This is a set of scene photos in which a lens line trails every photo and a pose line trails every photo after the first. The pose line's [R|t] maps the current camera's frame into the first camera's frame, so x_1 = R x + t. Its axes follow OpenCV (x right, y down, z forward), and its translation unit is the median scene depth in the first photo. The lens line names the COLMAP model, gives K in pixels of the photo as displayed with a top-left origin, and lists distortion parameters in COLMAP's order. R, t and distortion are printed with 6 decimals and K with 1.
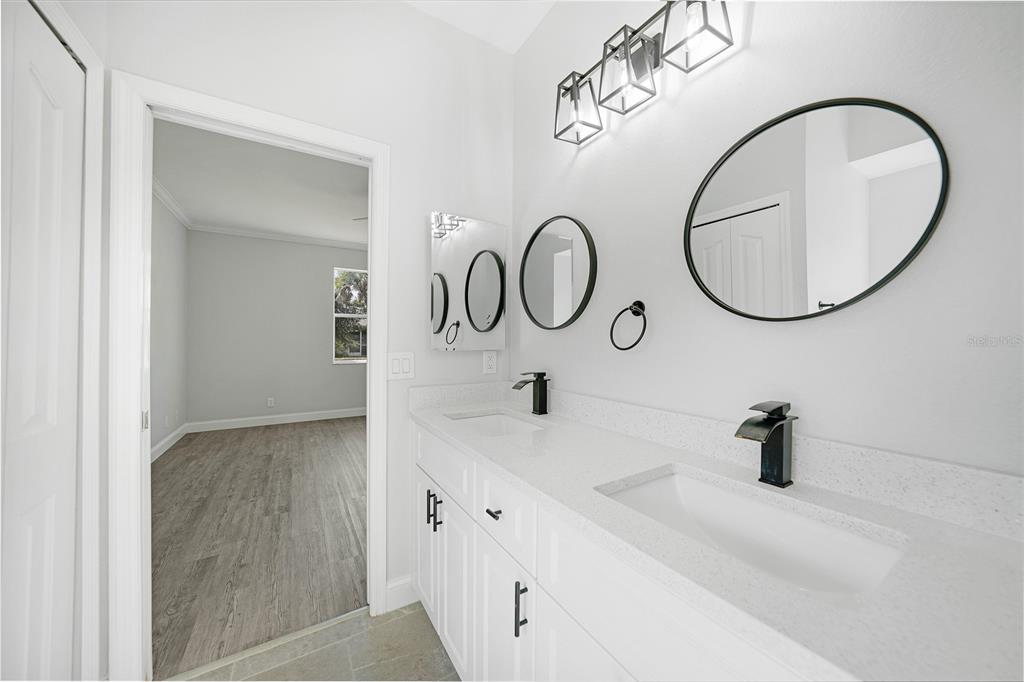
lens RADIAL K [[361.3, 0, 511.9], [0, 361.3, 335.1], [0, 0, 1]] dist [-0.031088, 0.007543]
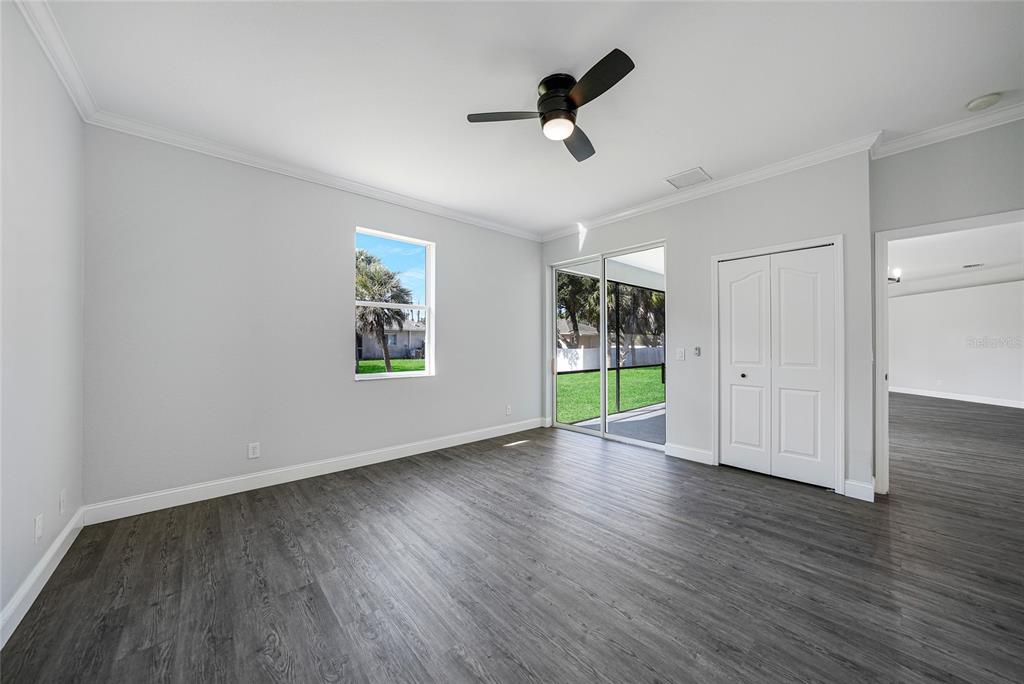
lens RADIAL K [[358.1, 0, 517.0], [0, 358.1, 342.6], [0, 0, 1]] dist [-0.019980, 0.000193]
pose [[0.983155, -0.003201, 0.182747, -0.727863], [0.001824, 0.999969, 0.007707, 0.024190], [-0.182766, -0.007244, 0.983130, 0.731702]]
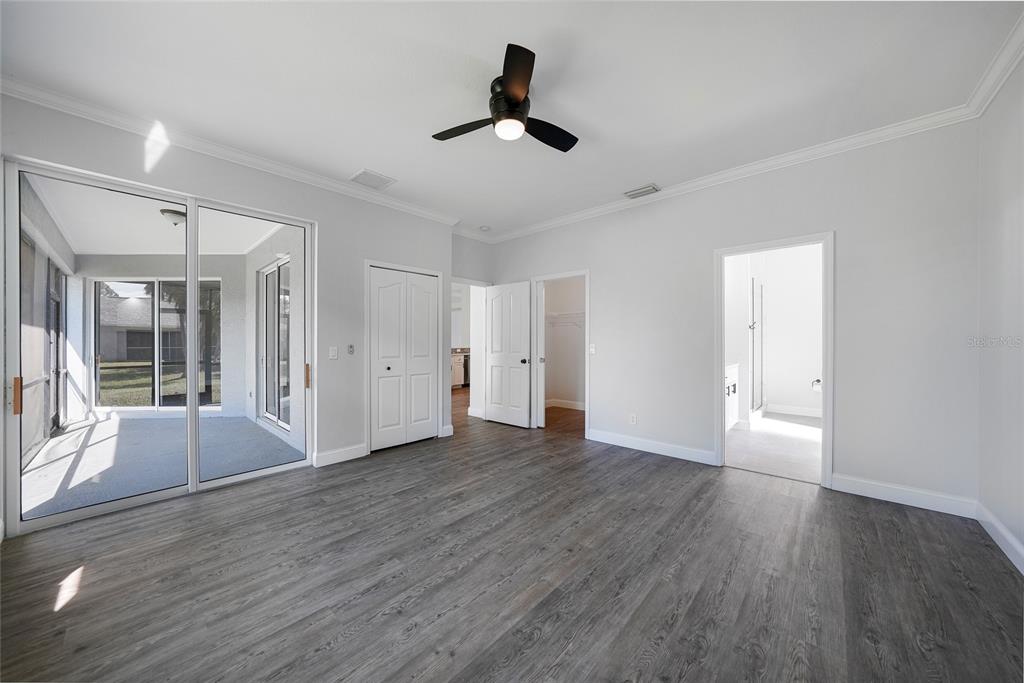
lens RADIAL K [[354.8, 0, 512.4], [0, 354.8, 339.6], [0, 0, 1]] dist [-0.028759, 0.007014]
pose [[-0.278850, 0.003463, 0.960328, -1.281141], [-0.008070, 0.999950, -0.005949, 0.036385], [-0.960301, -0.009408, -0.278808, 1.744533]]
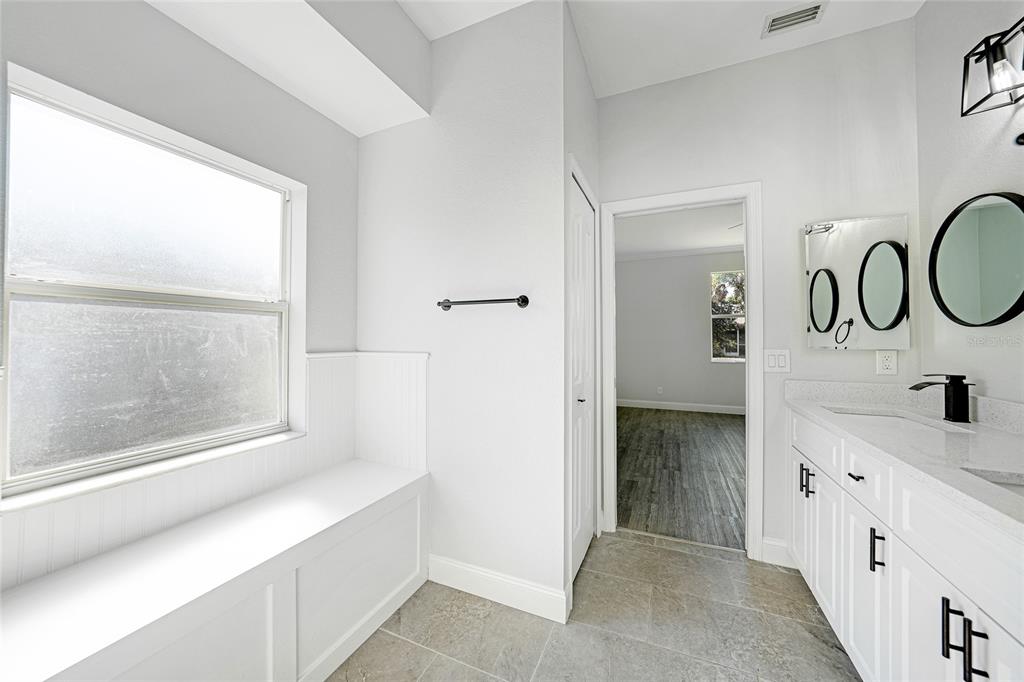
lens RADIAL K [[361.3, 0, 511.9], [0, 361.3, 335.1], [0, 0, 1]] dist [-0.031088, 0.007543]
pose [[0.571282, -0.013615, -0.820641, 0.100461], [0.014931, 0.999869, -0.006195, -0.003841], [0.820618, -0.008714, 0.571411, -0.245536]]
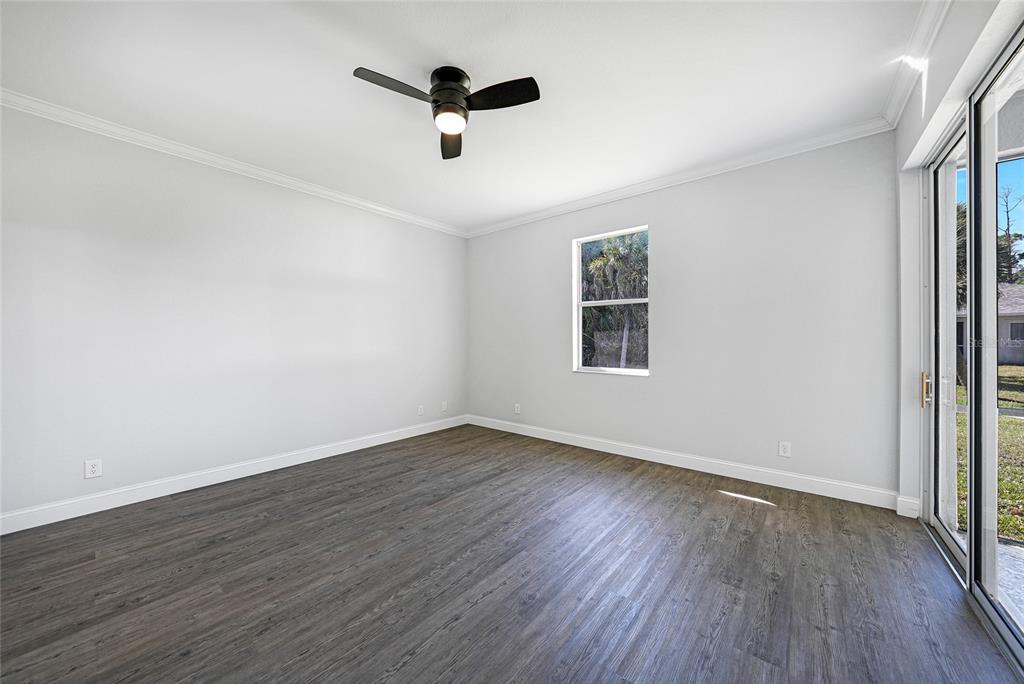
lens RADIAL K [[362.8, 0, 512.0], [0, 362.8, 342.0], [0, 0, 1]] dist [-0.021328, 0.000067]
pose [[0.319881, -0.000587, -0.947458, 0.343282], [0.014404, 0.999887, 0.004244, 0.035384], [0.947348, -0.015005, 0.319853, 1.387237]]
